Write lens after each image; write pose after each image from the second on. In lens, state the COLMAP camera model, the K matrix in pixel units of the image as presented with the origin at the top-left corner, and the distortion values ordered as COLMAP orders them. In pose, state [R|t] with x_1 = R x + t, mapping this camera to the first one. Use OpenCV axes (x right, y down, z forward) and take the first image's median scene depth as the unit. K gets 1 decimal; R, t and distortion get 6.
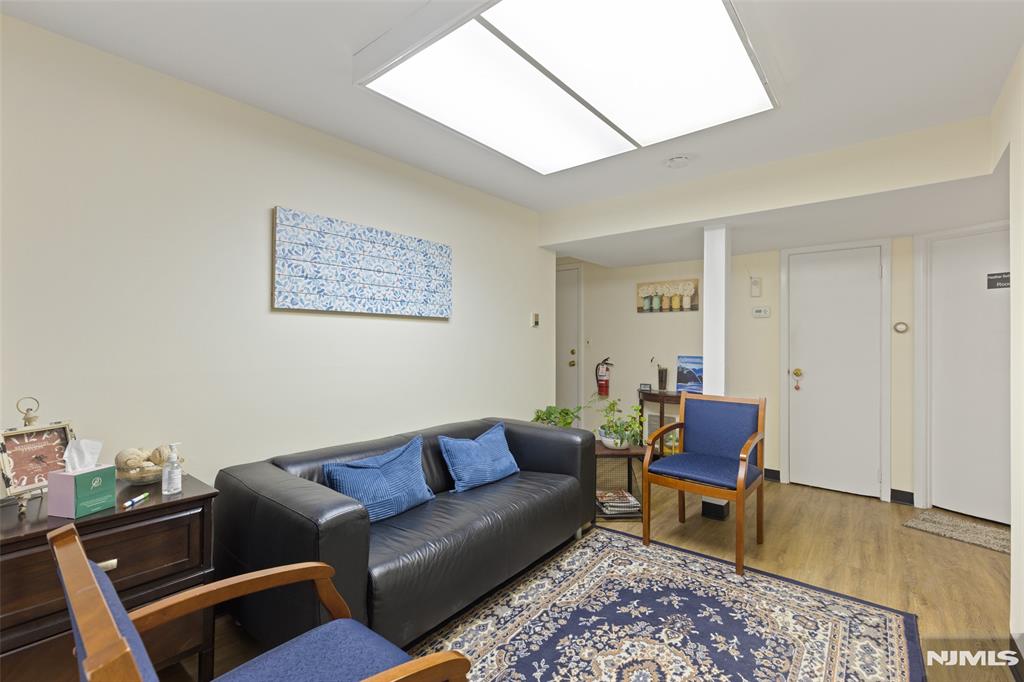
lens RADIAL K [[456.1, 0, 512.0], [0, 456.1, 341.0], [0, 0, 1]] dist [0.002030, 0.000156]
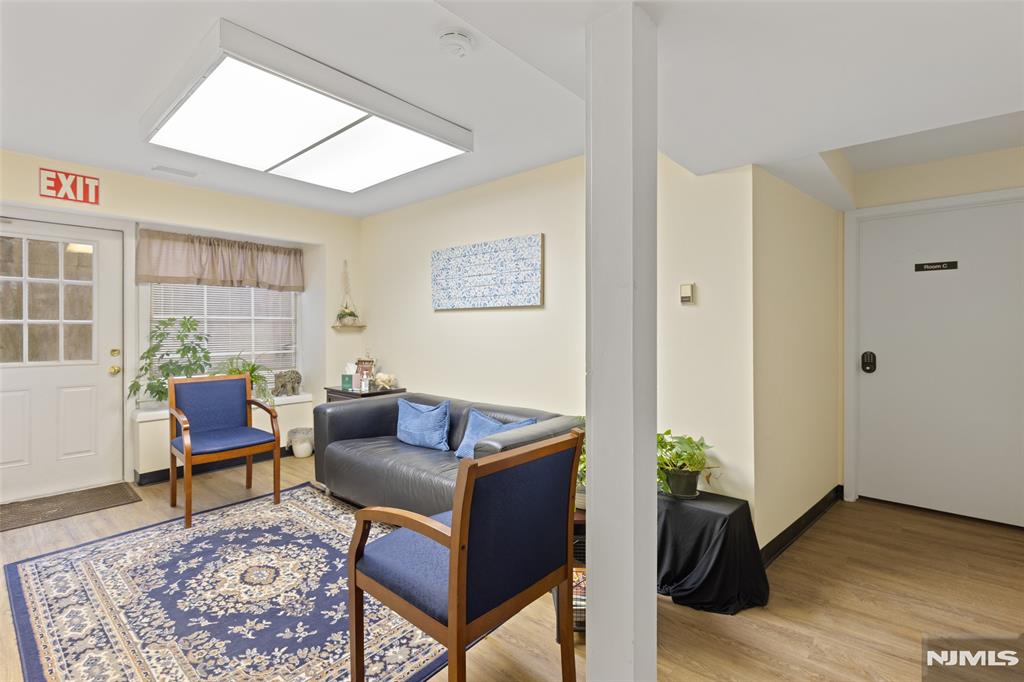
lens RADIAL K [[464.2, 0, 509.0], [0, 464.2, 330.2], [0, 0, 1]] dist [0.001106, -0.000023]
pose [[-0.030222, -0.003013, -0.999539, 1.317802], [0.000894, 0.999995, -0.003042, 0.011815], [0.999543, -0.000986, -0.030219, 1.429203]]
